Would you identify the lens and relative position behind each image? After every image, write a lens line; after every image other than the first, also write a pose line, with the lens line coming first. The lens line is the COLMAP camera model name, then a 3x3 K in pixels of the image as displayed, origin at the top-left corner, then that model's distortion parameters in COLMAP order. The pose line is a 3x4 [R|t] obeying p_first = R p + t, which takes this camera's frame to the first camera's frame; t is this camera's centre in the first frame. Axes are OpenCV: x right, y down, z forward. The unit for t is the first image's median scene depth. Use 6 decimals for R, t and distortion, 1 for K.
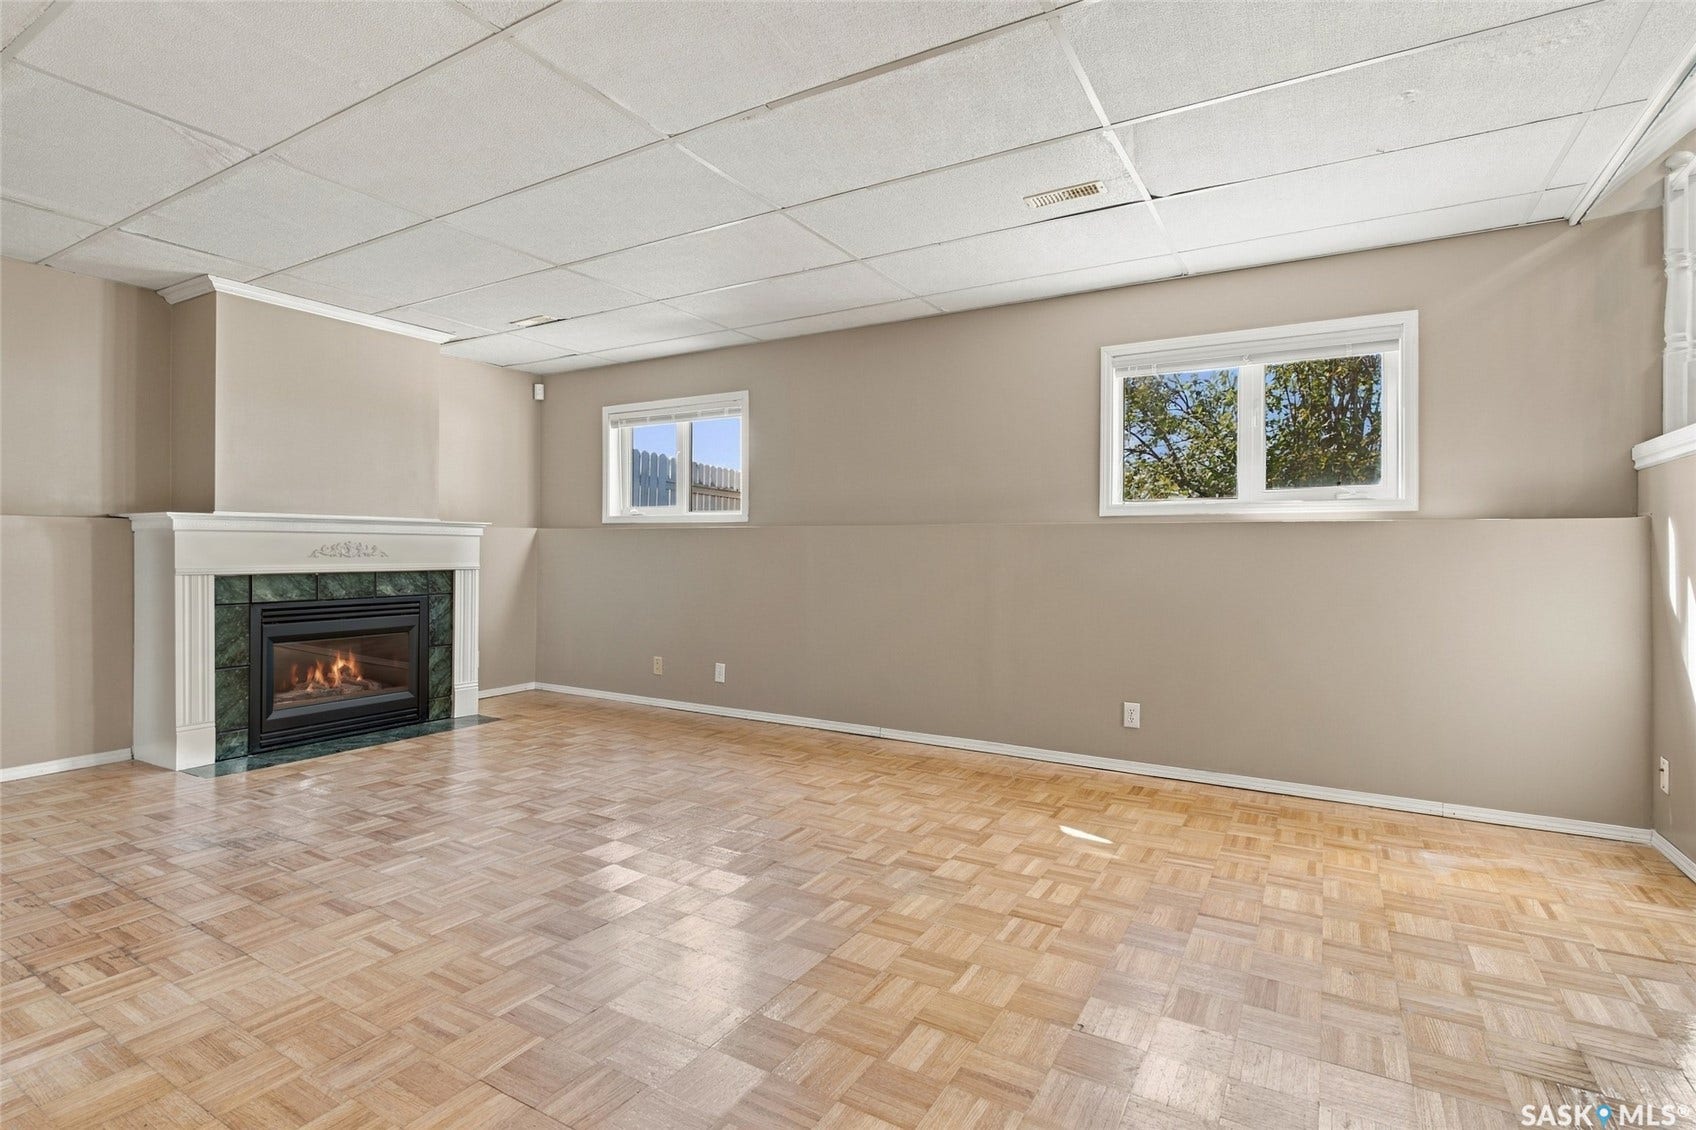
lens RADIAL K [[821.5, 0, 847.9], [0, 821.5, 557.9], [0, 0, 1]] dist [-0.006264, 0.001651]
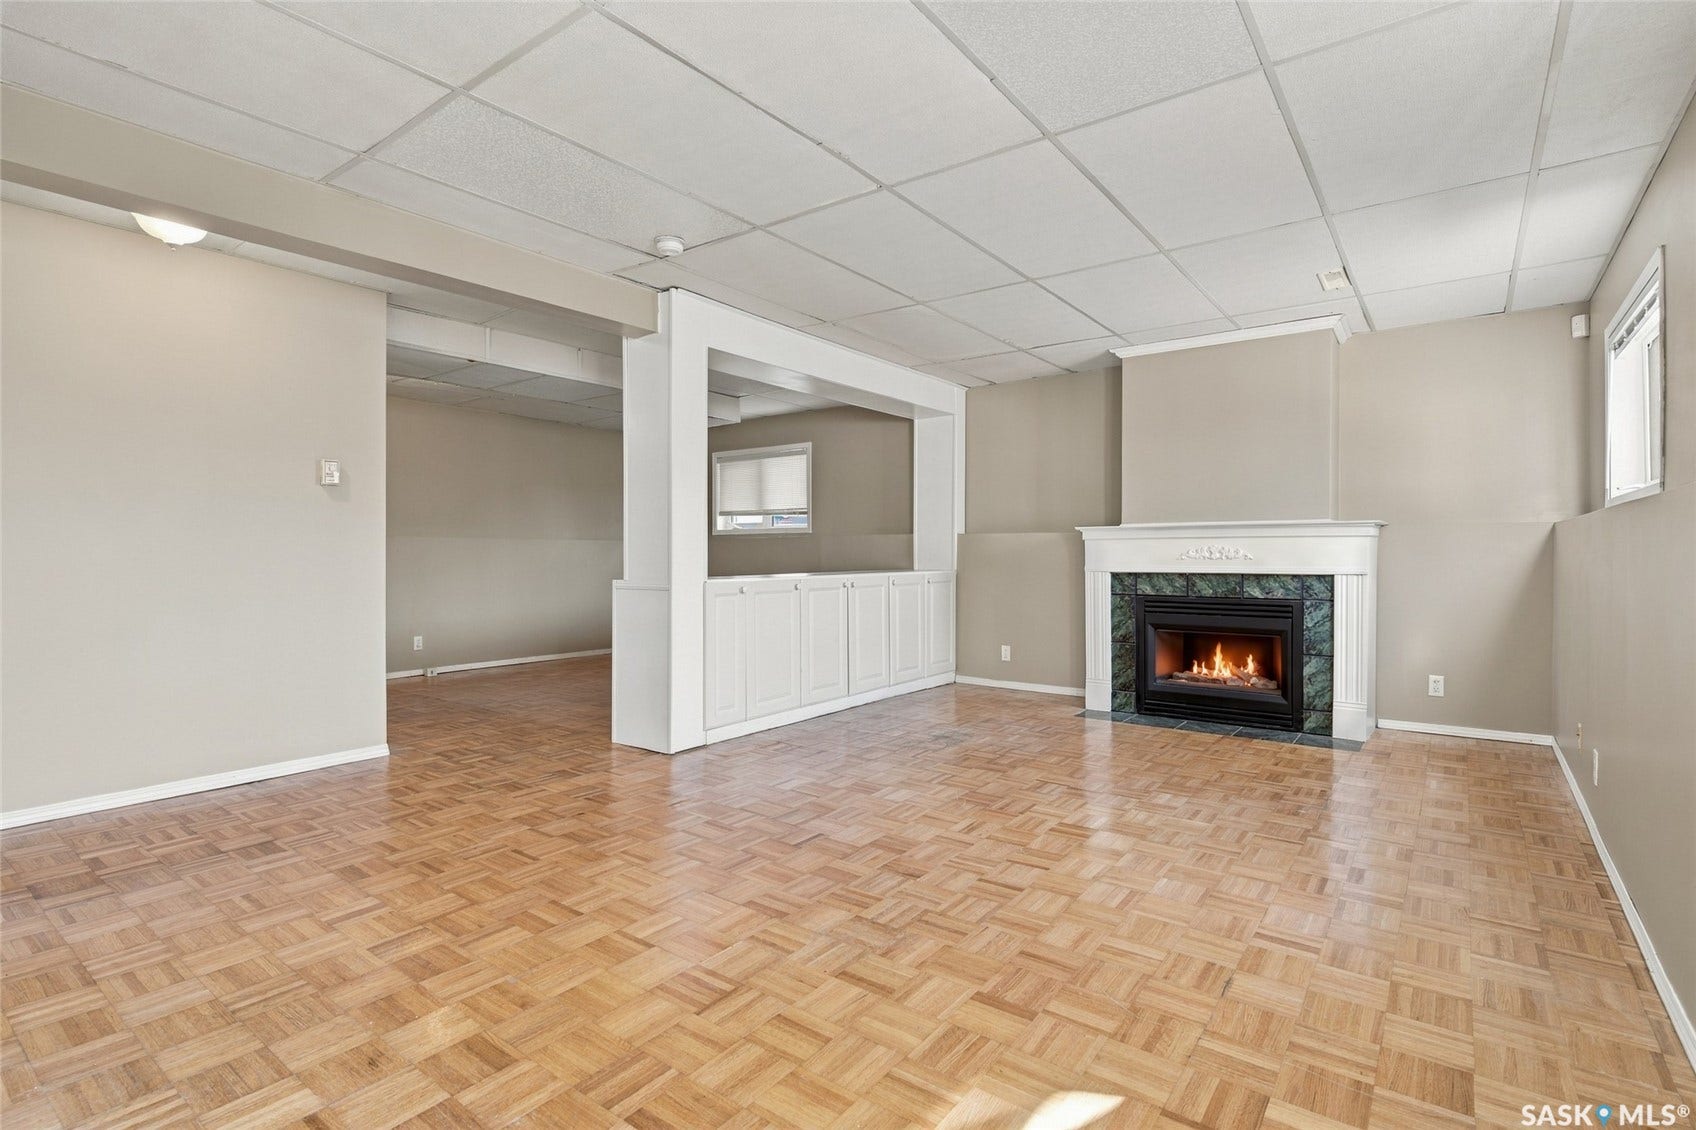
lens RADIAL K [[821.5, 0, 843.1], [0, 821.5, 559.5], [0, 0, 1]] dist [-0.006264, 0.001651]
pose [[-0.111343, 0.008518, -0.993746, 0.529358], [-0.005409, 0.999943, 0.009177, -0.008337], [0.993767, 0.006397, -0.111290, 0.613959]]
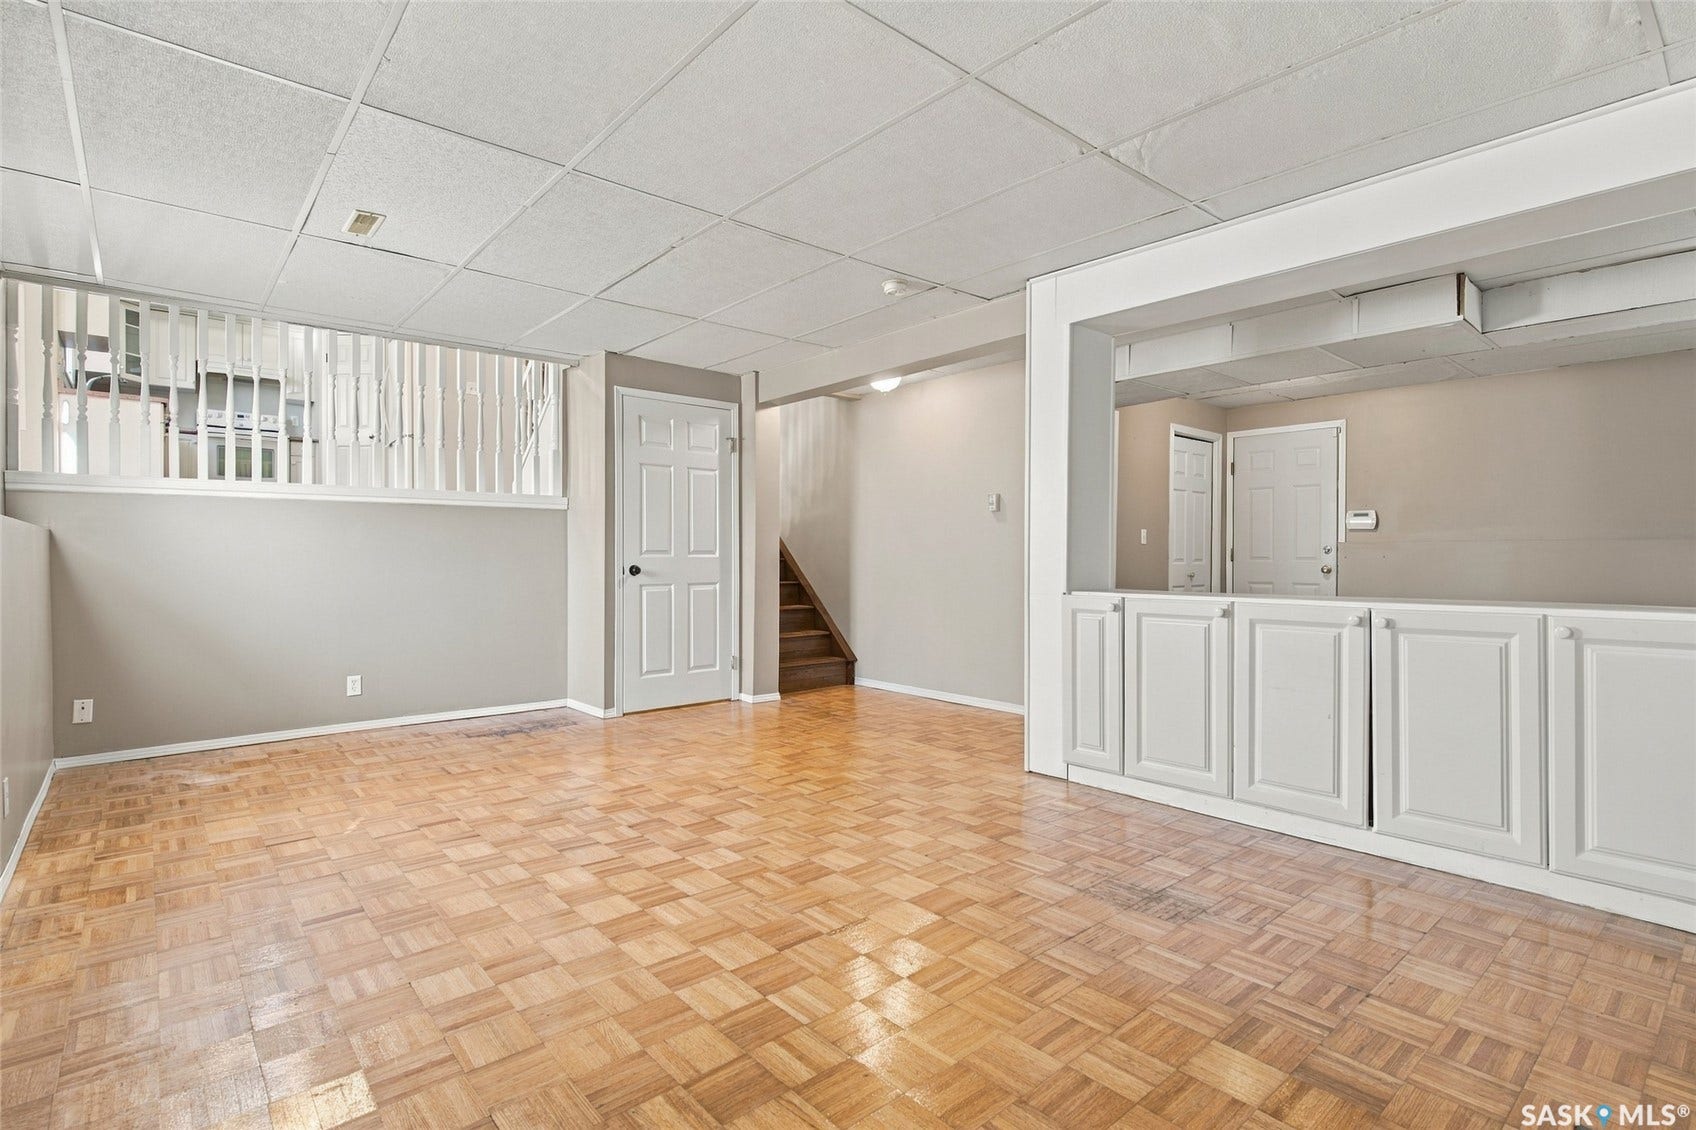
lens RADIAL K [[821.5, 0, 856.5], [0, 821.5, 550.5], [0, 0, 1]] dist [-0.006264, 0.001651]
pose [[-0.950840, -0.000767, 0.309681, -0.464957], [0.000407, 0.999993, 0.003724, -0.019579], [-0.309682, 0.003667, -0.950833, 1.219801]]
